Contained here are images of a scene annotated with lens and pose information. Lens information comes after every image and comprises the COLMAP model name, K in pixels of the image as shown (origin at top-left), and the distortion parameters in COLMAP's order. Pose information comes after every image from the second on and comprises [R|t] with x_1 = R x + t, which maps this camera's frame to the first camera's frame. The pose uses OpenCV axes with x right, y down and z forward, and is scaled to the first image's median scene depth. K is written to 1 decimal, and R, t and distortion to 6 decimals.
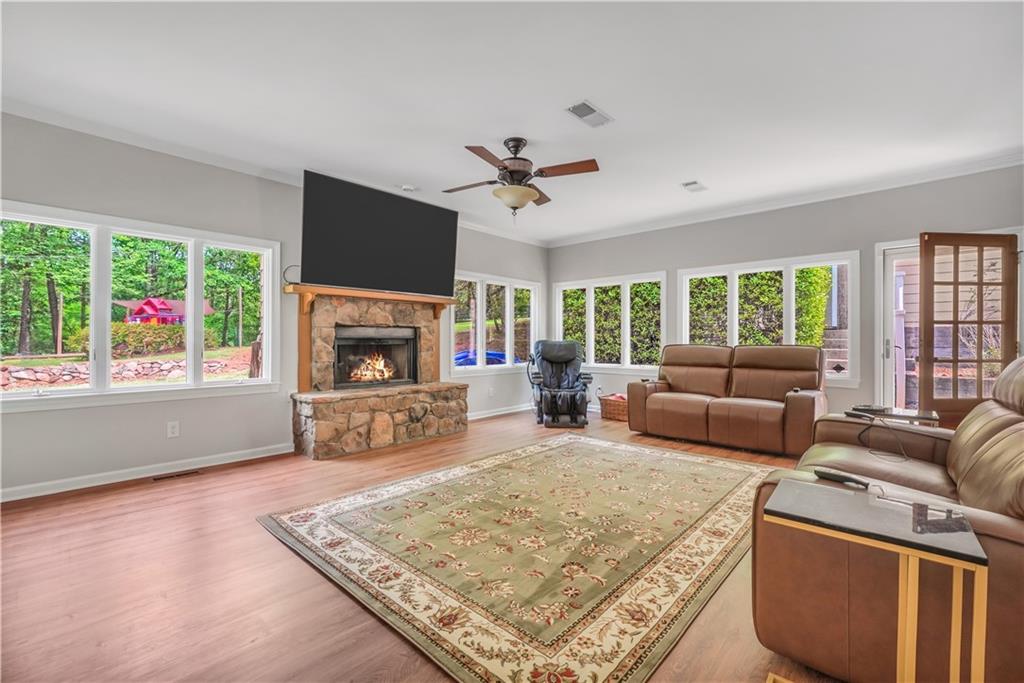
lens RADIAL K [[441.4, 0, 509.7], [0, 441.4, 343.1], [0, 0, 1]] dist [-0.010364, 0.001305]
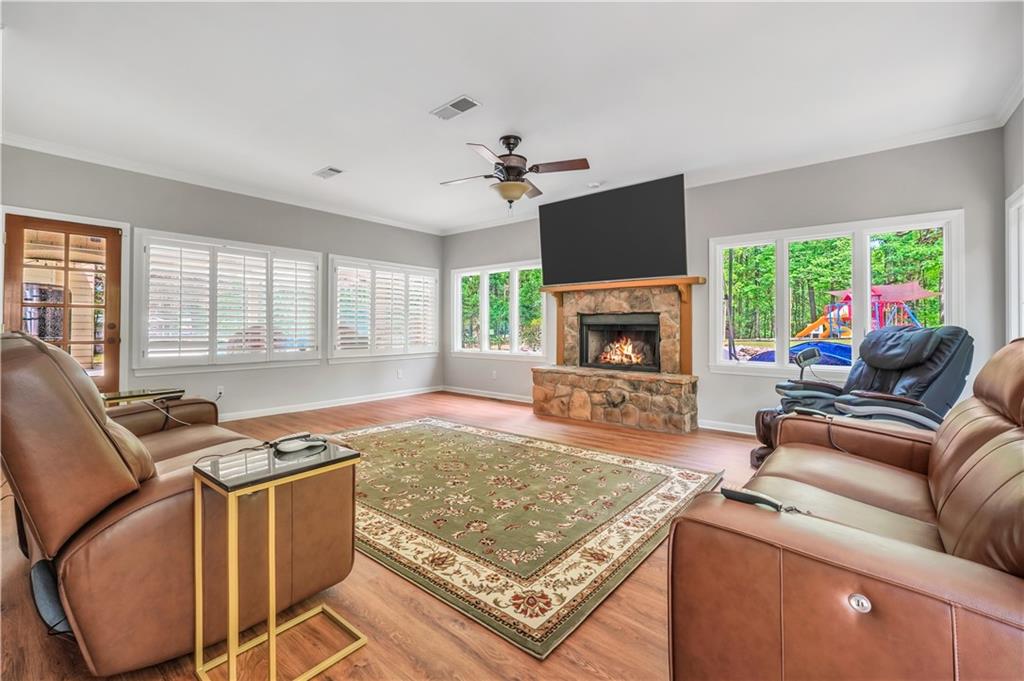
lens RADIAL K [[441.4, 0, 496.5], [0, 441.4, 322.7], [0, 0, 1]] dist [-0.010364, 0.001305]
pose [[0.021026, -0.010526, -0.999724, 0.831616], [-0.008739, 0.999904, -0.010712, -0.001532], [0.999741, 0.008962, 0.020932, 0.735997]]
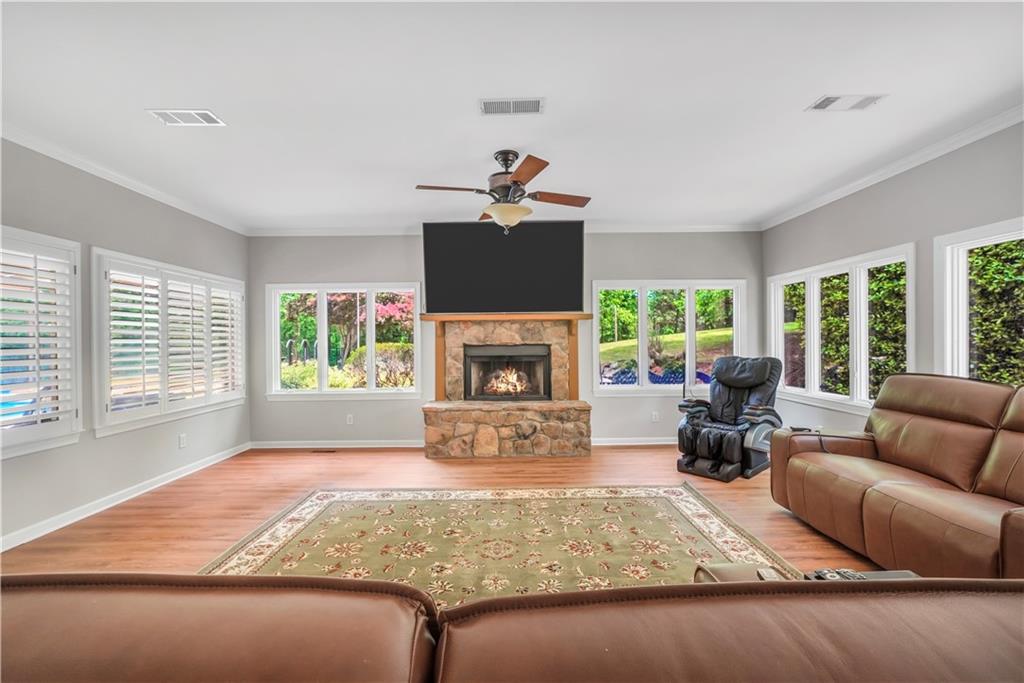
lens RADIAL K [[441.4, 0, 504.5], [0, 441.4, 342.1], [0, 0, 1]] dist [-0.010364, 0.001305]
pose [[0.671582, -0.004663, -0.740916, 0.539897], [0.006078, 0.999981, -0.000784, -0.047216], [0.740905, -0.003977, 0.671598, 0.289447]]
